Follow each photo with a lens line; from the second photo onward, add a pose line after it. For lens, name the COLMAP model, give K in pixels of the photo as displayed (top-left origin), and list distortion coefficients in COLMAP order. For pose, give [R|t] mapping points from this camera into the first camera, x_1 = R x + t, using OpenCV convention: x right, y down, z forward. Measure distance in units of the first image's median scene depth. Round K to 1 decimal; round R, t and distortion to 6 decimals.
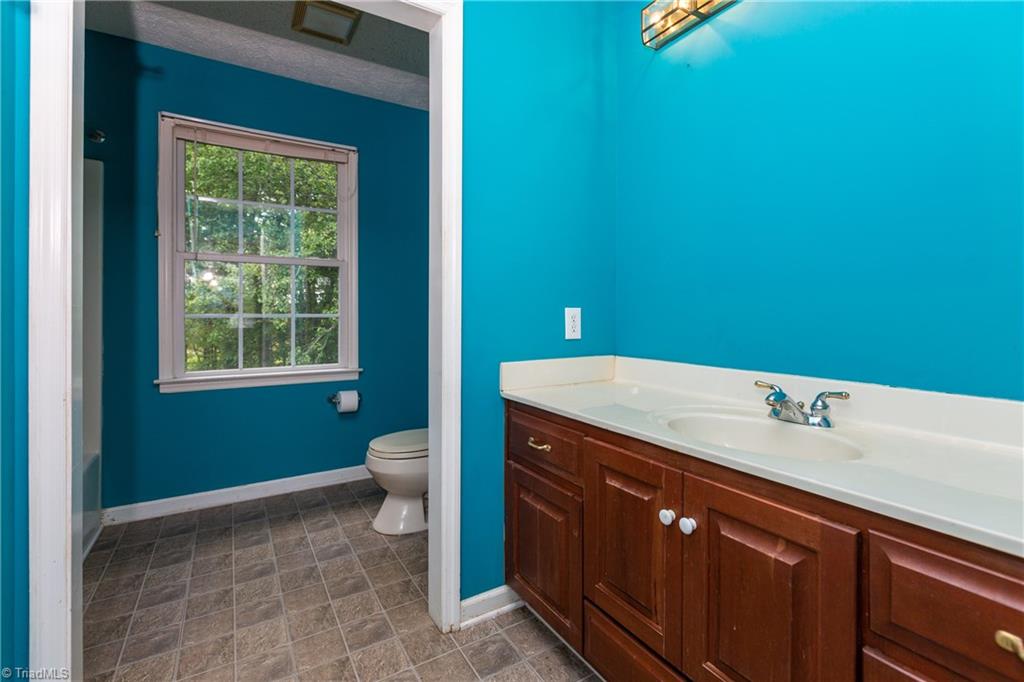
lens RADIAL K [[468.7, 0, 524.1], [0, 468.7, 313.0], [0, 0, 1]] dist [-0.004597, -0.000570]
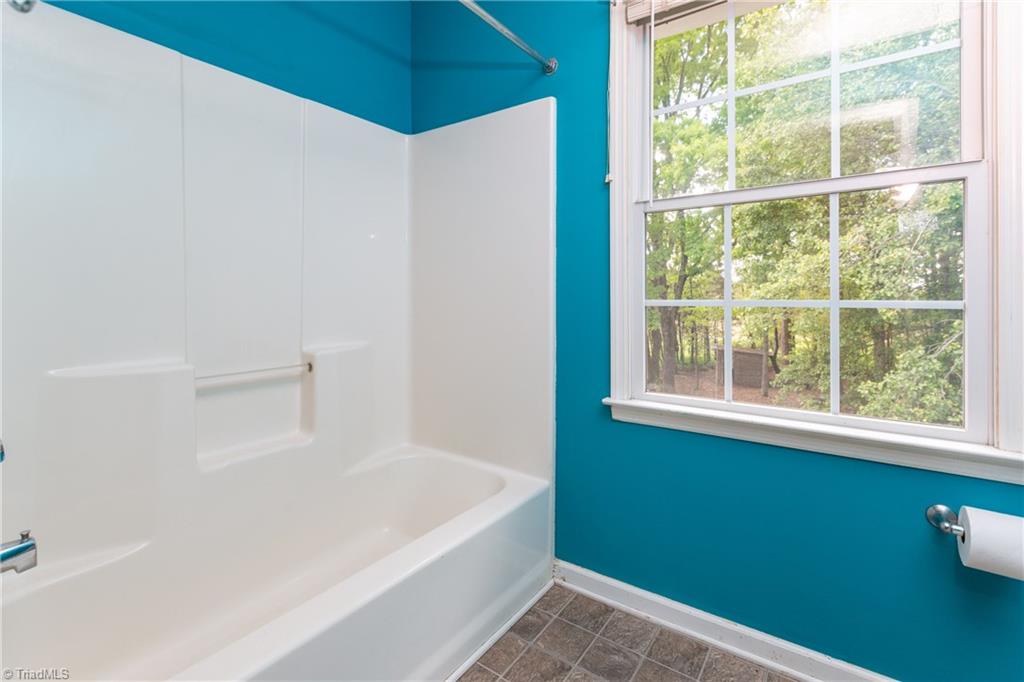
lens RADIAL K [[468.7, 0, 516.6], [0, 468.7, 294.0], [0, 0, 1]] dist [-0.004597, -0.000570]
pose [[0.377919, -0.005484, -0.925822, -0.065650], [-0.002628, 0.999972, -0.006996, 0.000026], [0.925835, 0.005077, 0.377894, 0.189507]]
